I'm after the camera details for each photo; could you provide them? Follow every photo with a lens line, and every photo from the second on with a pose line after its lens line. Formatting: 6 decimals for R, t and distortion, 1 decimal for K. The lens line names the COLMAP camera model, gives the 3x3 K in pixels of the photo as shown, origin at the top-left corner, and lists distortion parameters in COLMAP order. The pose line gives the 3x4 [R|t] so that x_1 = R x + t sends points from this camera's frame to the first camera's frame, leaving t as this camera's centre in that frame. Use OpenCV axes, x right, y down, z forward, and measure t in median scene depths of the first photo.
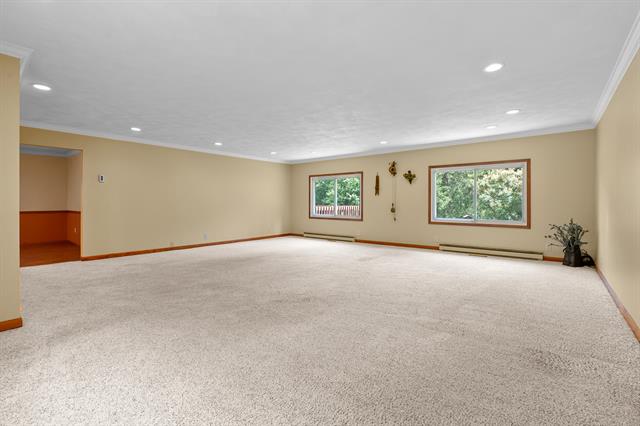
lens RADIAL K [[295.3, 0, 321.3], [0, 295.3, 200.0], [0, 0, 1]] dist [-0.020665, 0.000331]
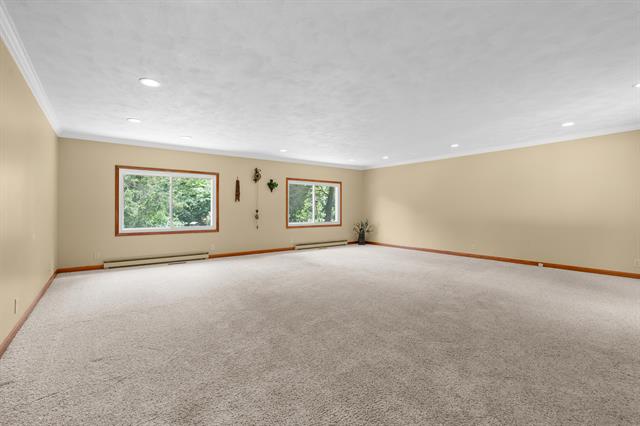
lens RADIAL K [[295.3, 0, 321.3], [0, 295.3, 200.0], [0, 0, 1]] dist [-0.020665, 0.000331]
pose [[0.240543, 0.030972, 0.970144, -0.628245], [-0.003726, 0.999513, -0.030986, 0.006133], [-0.970631, 0.003839, 0.240541, 0.531256]]
